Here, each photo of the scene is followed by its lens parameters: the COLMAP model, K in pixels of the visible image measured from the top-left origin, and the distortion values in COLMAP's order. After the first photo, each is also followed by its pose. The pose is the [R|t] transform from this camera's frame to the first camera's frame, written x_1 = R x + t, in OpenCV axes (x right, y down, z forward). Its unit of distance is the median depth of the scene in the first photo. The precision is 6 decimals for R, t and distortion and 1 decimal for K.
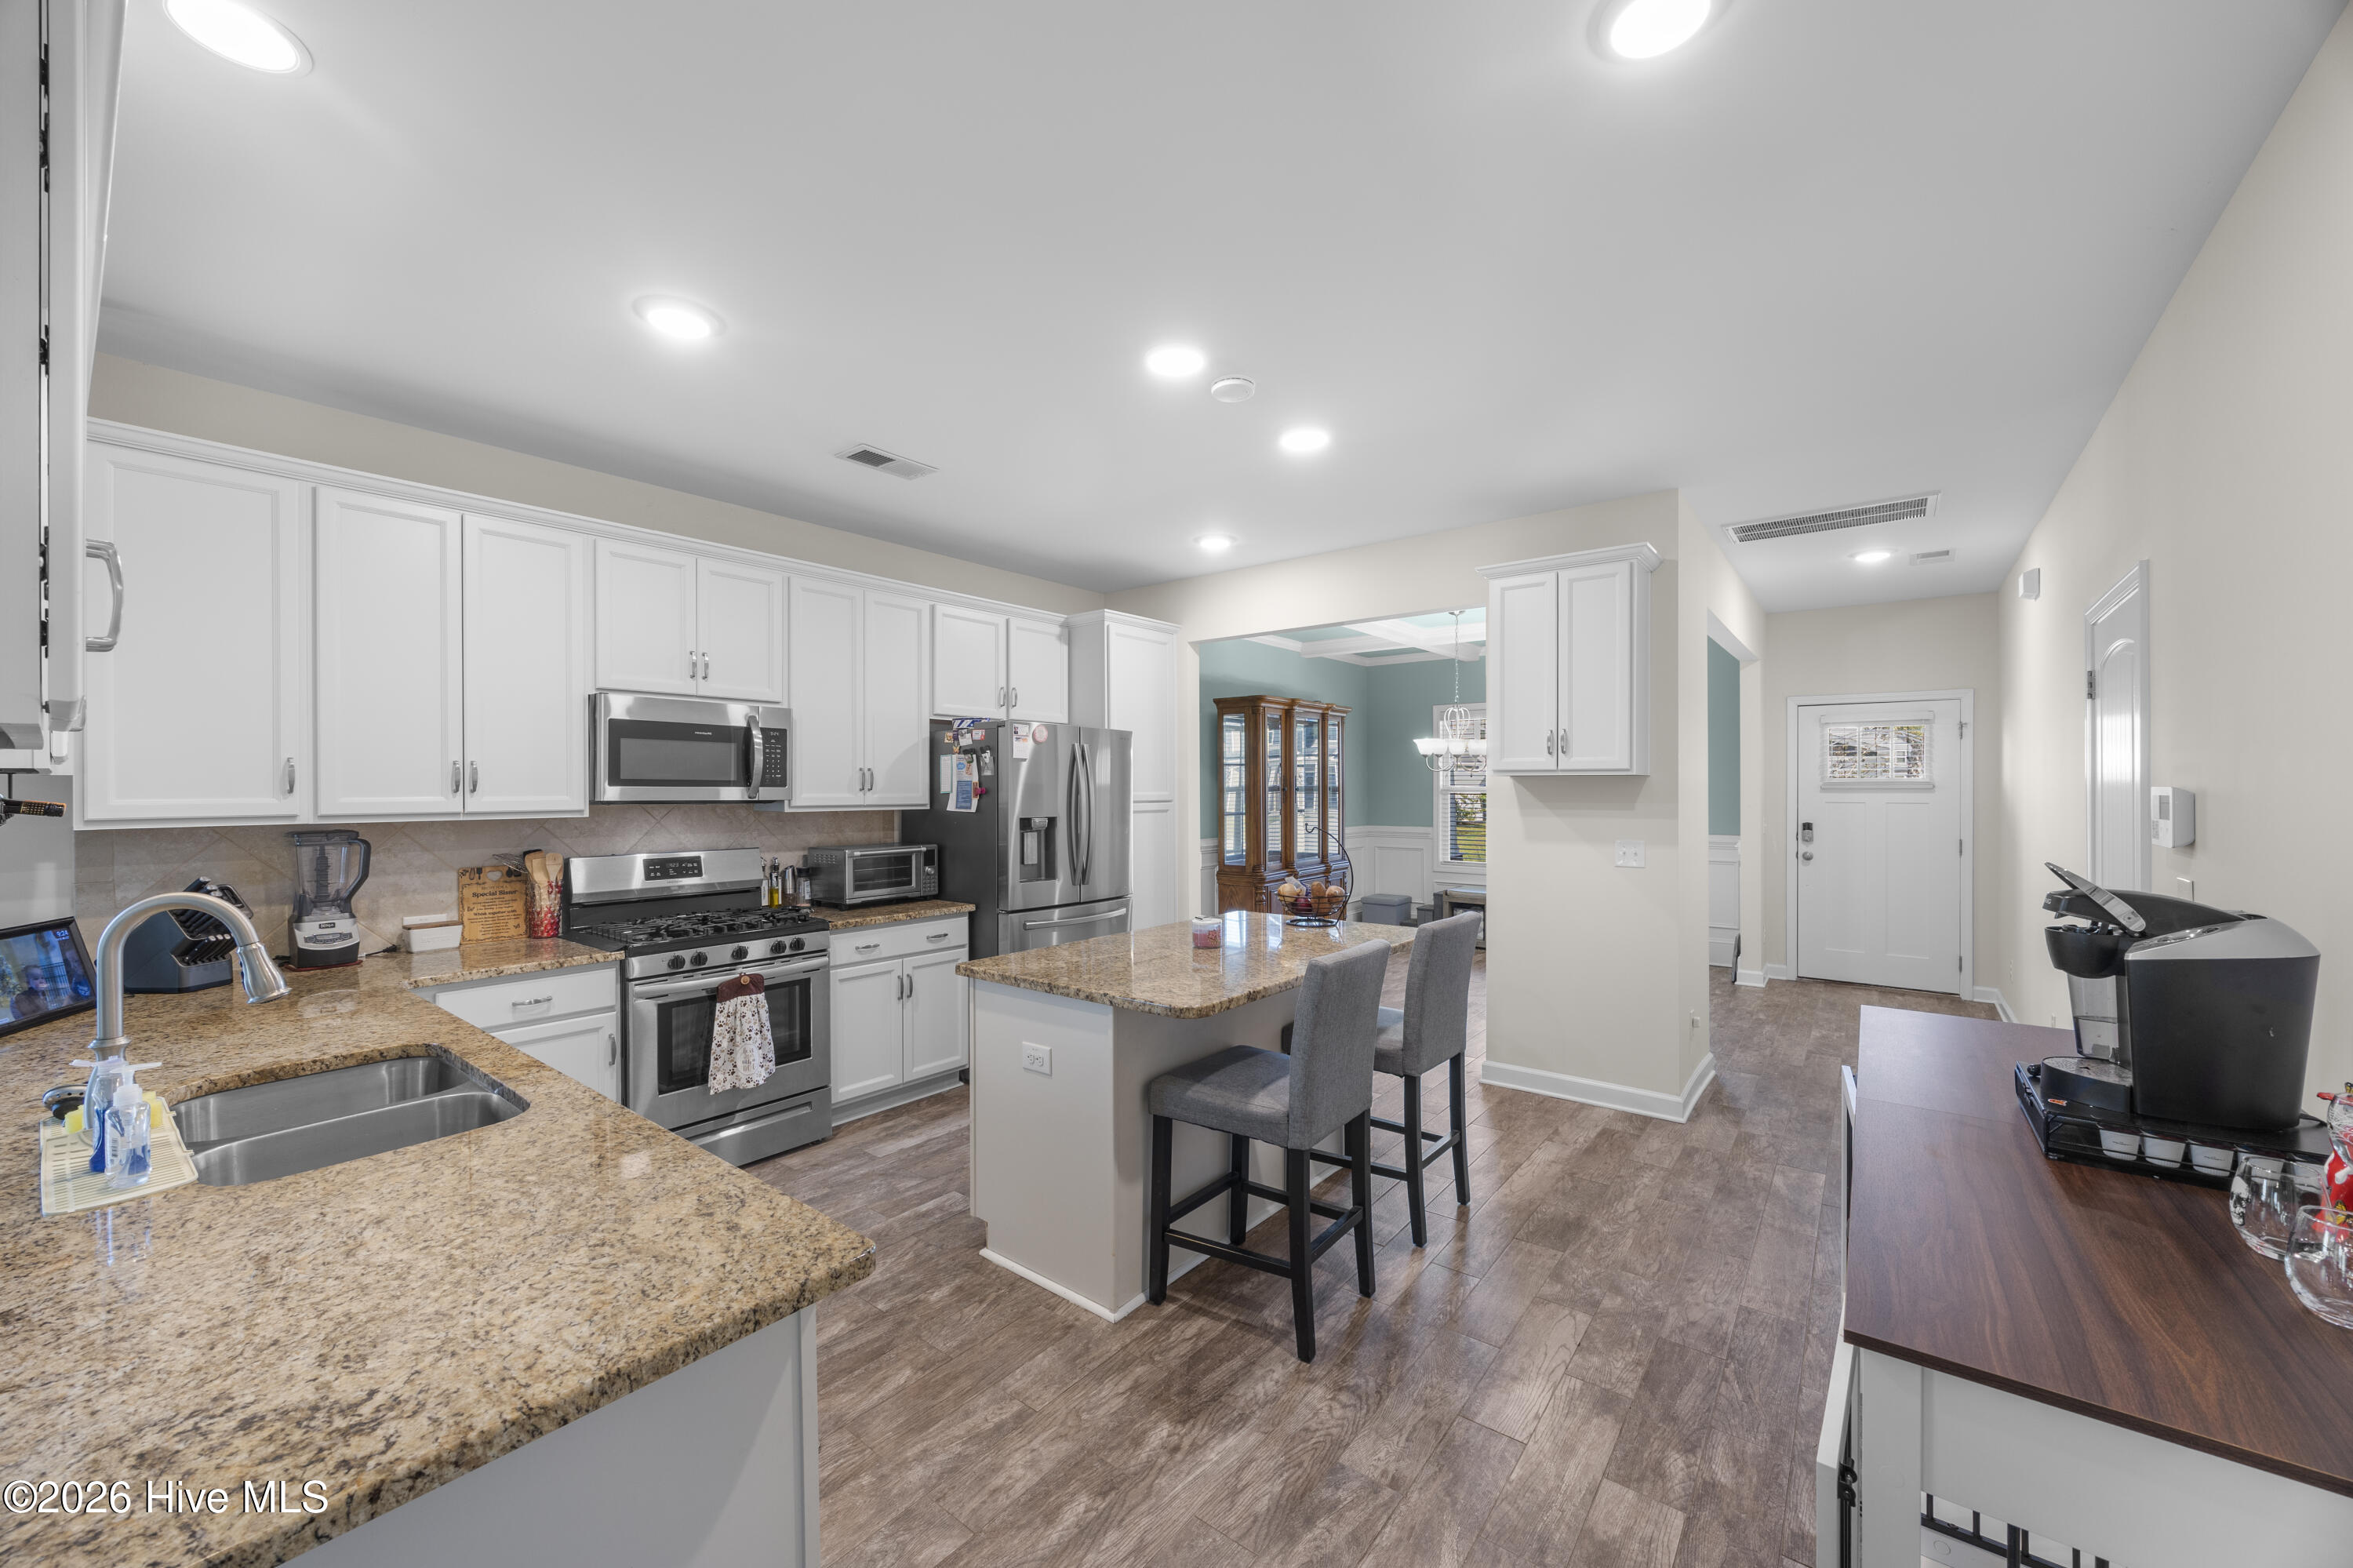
lens RADIAL K [[893.6, 0, 1172.2], [0, 893.6, 790.0], [0, 0, 1]] dist [-0.001972, 0.000010]
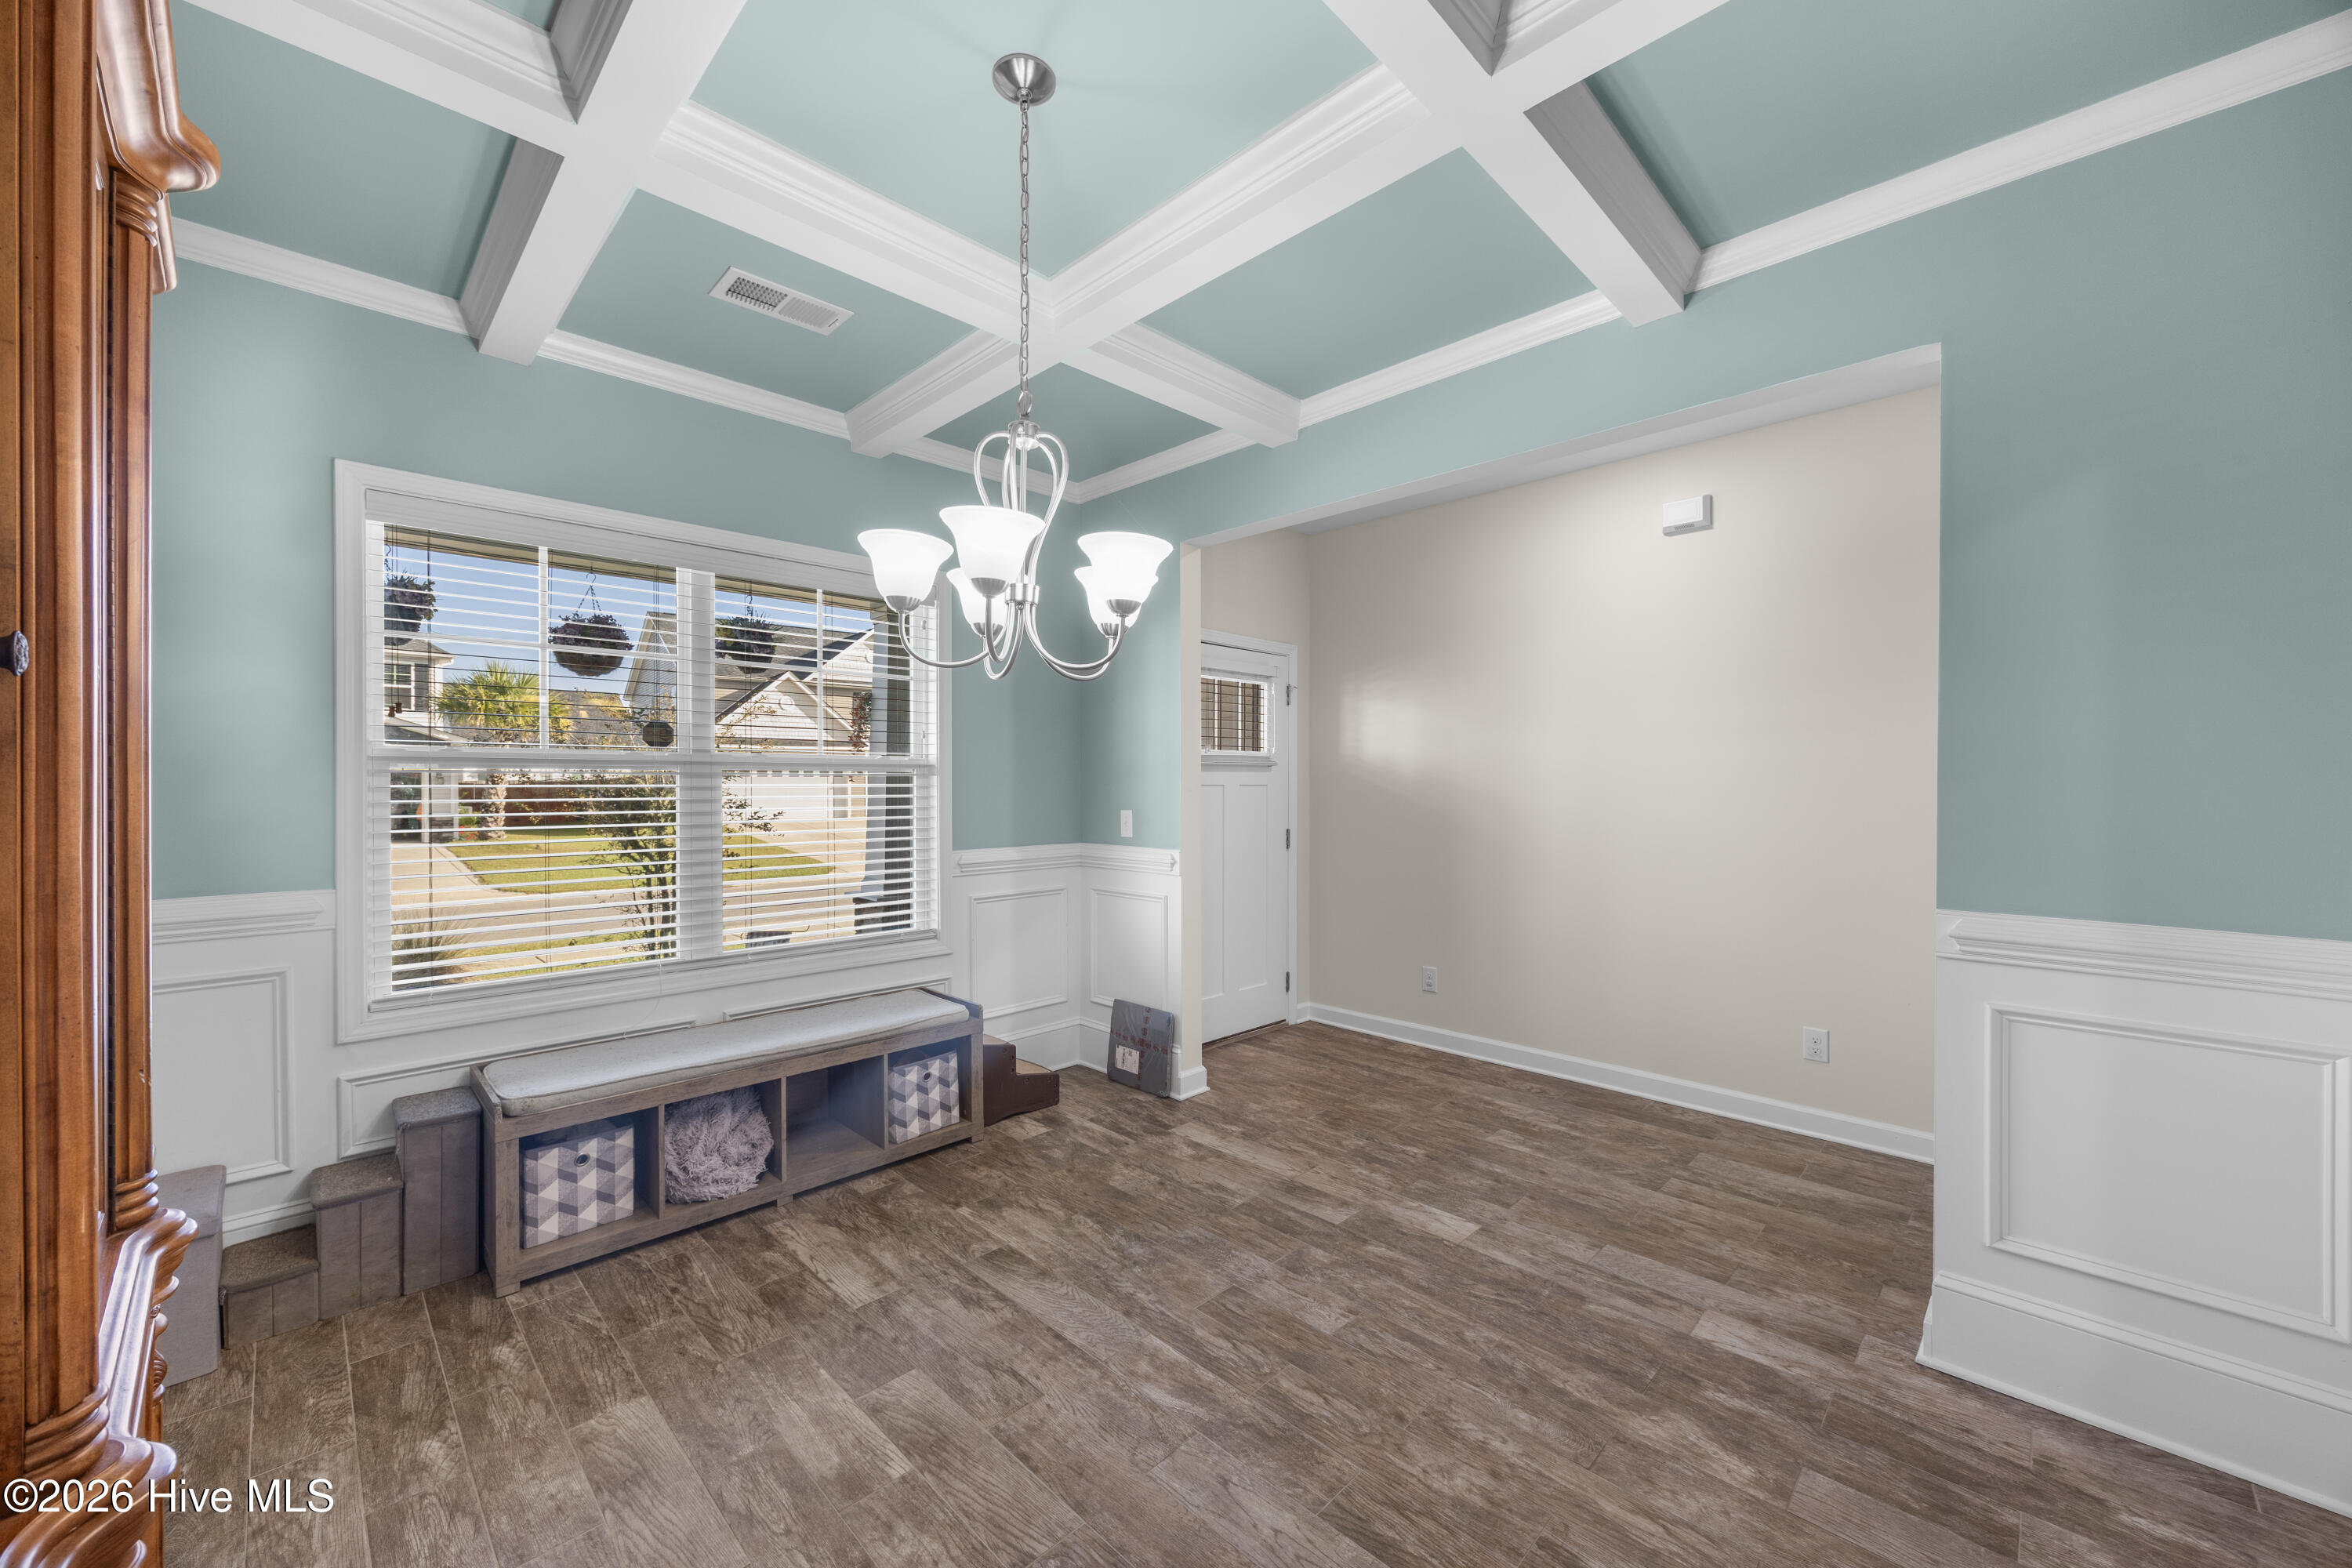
lens RADIAL K [[894.7, 0, 1175.7], [0, 894.7, 787.5], [0, 0, 1]] dist [-0.001666, 0.000060]
pose [[0.117425, -0.003056, 0.993077, 0.110041], [0.003444, 0.999991, 0.002670, 0.028164], [-0.993076, 0.003106, 0.117434, 1.975046]]
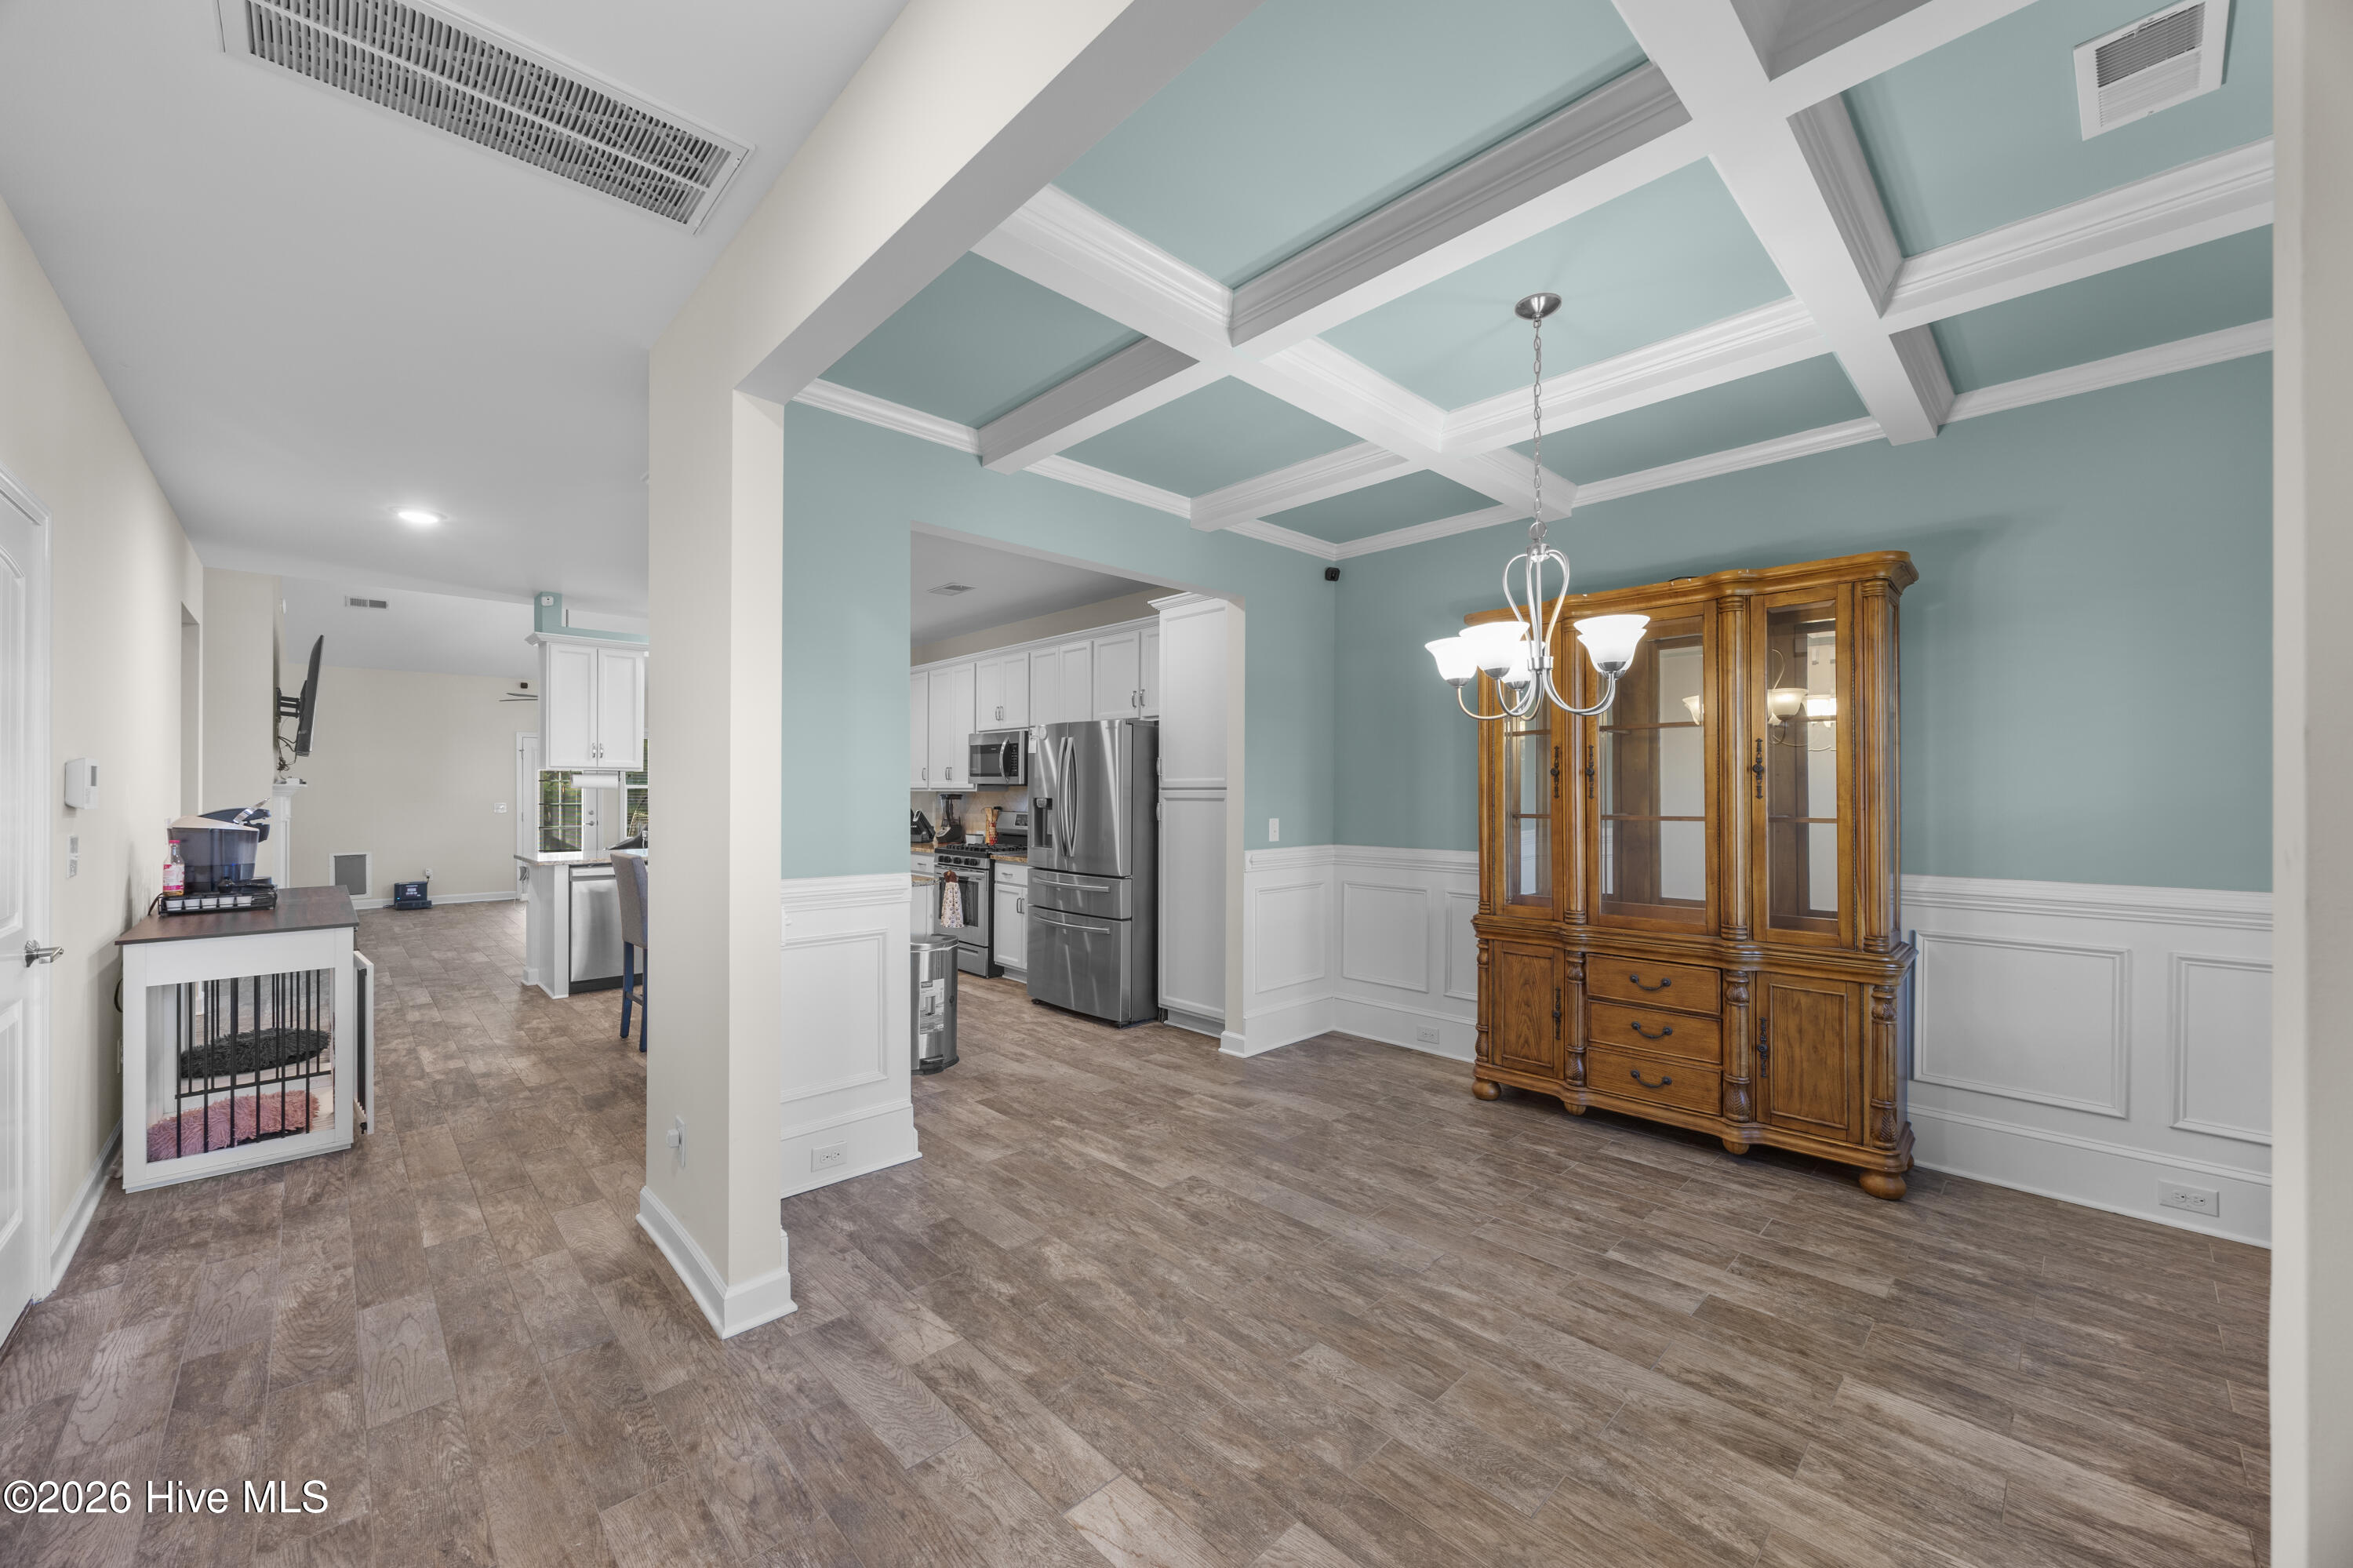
lens RADIAL K [[895.1, 0, 1176.2], [0, 895.1, 787.5], [0, 0, 1]] dist [-0.001666, 0.000060]
pose [[-0.135682, -0.001388, -0.990752, 1.551549], [-0.004282, 0.999991, -0.000815, 0.022513], [0.990743, 0.004131, -0.135686, 1.919696]]
